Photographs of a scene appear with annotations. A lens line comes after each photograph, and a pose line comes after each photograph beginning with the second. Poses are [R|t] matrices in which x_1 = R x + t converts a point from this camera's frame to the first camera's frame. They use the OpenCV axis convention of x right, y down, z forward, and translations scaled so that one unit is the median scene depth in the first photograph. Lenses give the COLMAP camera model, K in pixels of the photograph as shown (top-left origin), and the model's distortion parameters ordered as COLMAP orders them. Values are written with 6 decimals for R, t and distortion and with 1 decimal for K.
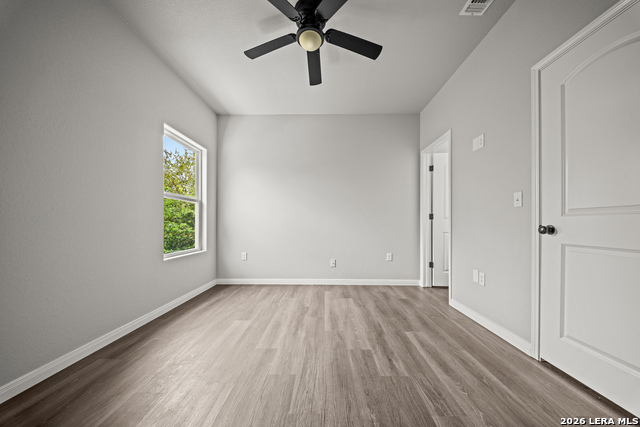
lens RADIAL K [[222.3, 0, 316.2], [0, 222.3, 222.6], [0, 0, 1]] dist [-0.008749, -0.000135]
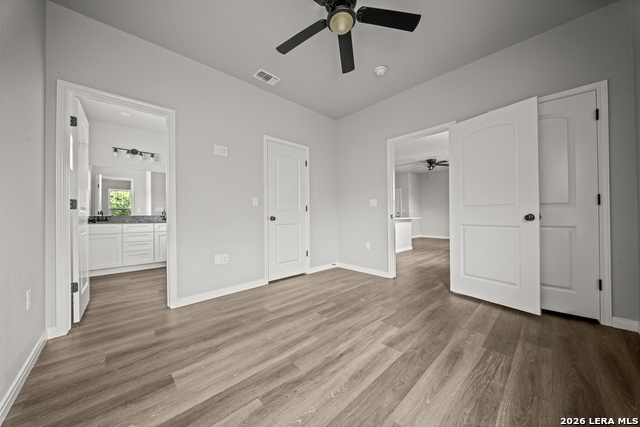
lens RADIAL K [[222.3, 0, 319.5], [0, 222.3, 215.3], [0, 0, 1]] dist [-0.008749, -0.000135]
pose [[-0.713657, 0.006802, 0.700462, -0.588590], [0.004037, 0.999976, -0.005597, 0.012067], [-0.700483, -0.001167, -0.713668, 1.659752]]
